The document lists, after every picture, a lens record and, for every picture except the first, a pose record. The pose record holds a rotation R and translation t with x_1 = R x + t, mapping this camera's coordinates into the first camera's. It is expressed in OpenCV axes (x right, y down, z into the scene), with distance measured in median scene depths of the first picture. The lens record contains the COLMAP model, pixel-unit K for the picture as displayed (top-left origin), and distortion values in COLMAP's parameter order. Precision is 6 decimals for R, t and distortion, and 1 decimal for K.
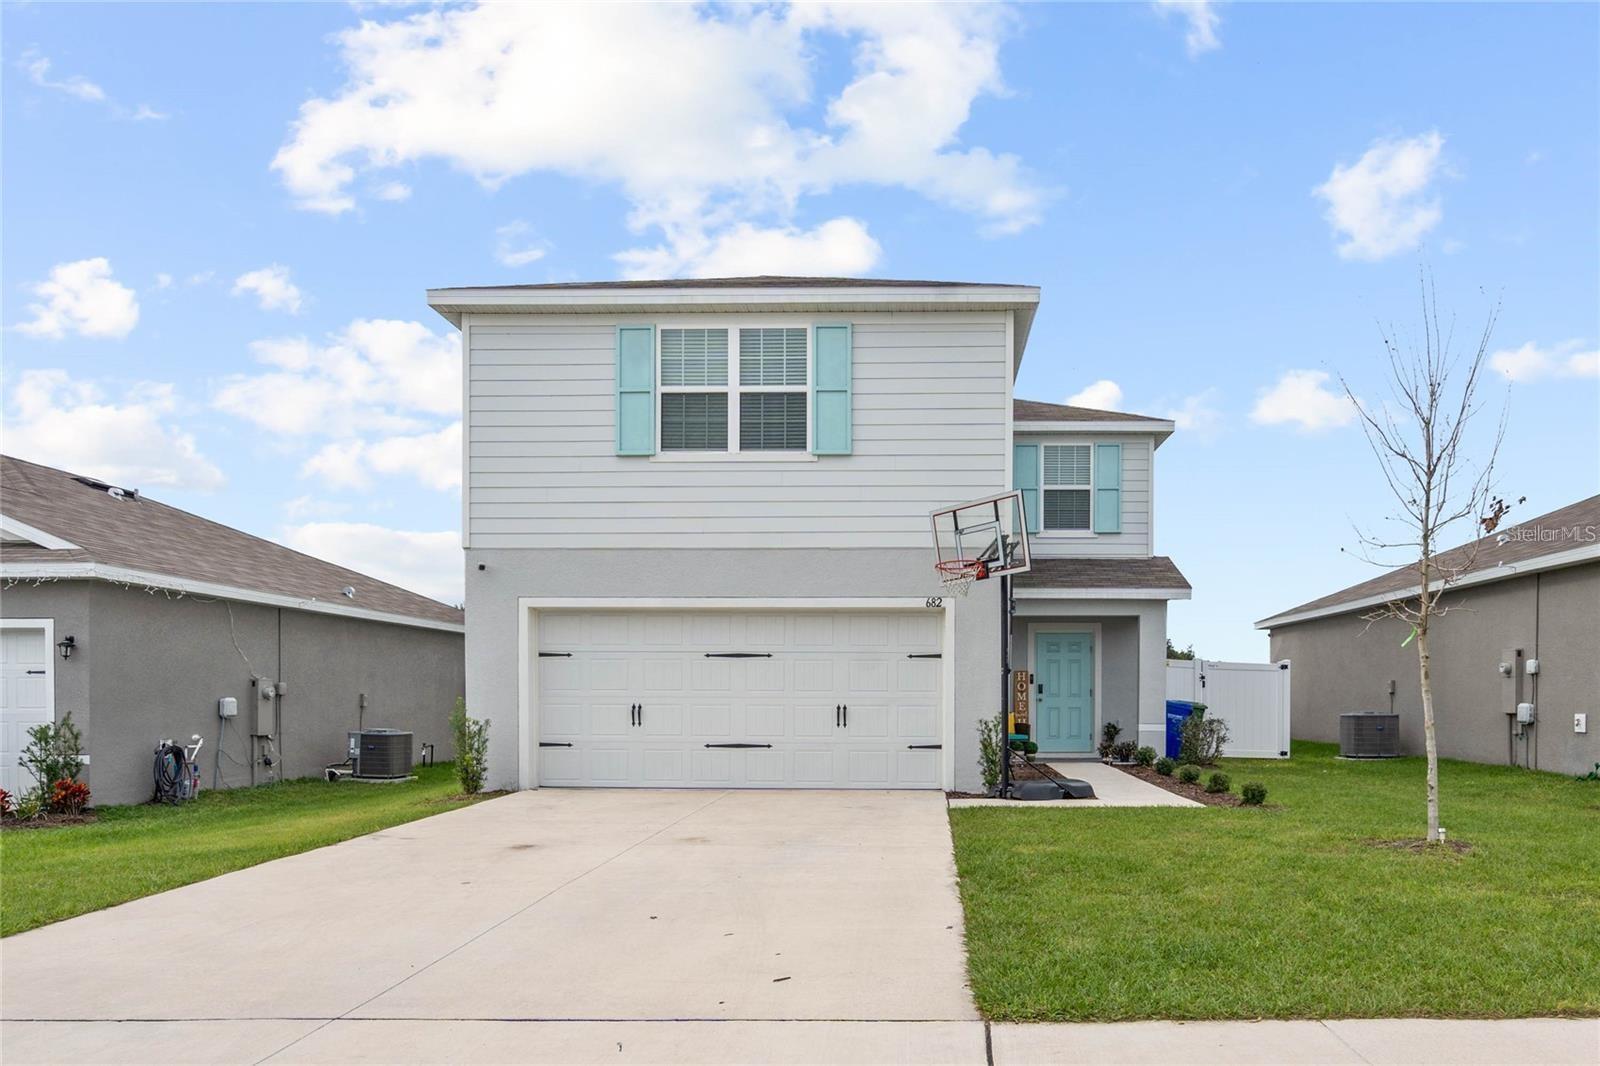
lens RADIAL K [[729.9, 0, 799.9], [0, 729.9, 523.2], [0, 0, 1]] dist [-0.004166, 0.002090]
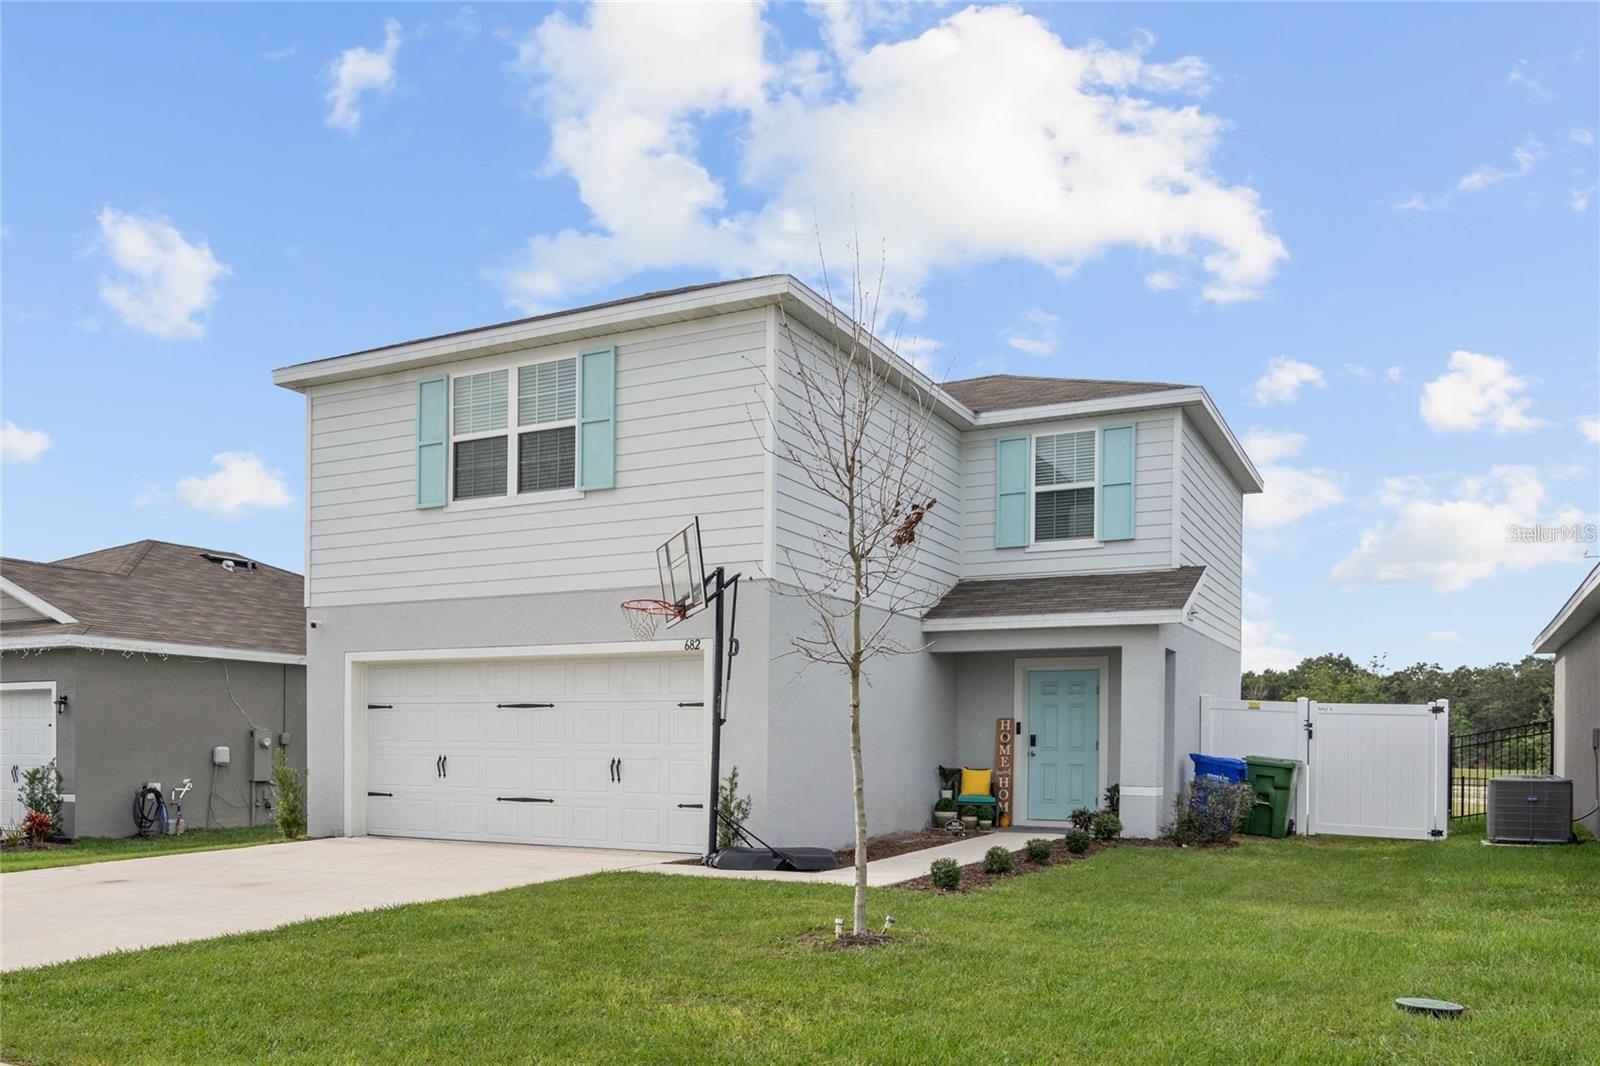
lens RADIAL K [[850.8, 0, 790.9], [0, 850.8, 538.6], [0, 0, 1]] dist [-0.002948, 0.001814]
pose [[0.946426, -0.072161, -0.314755, 0.602091], [0.070175, 0.997378, -0.017654, 0.005064], [0.315204, -0.005380, 0.949009, 0.042974]]
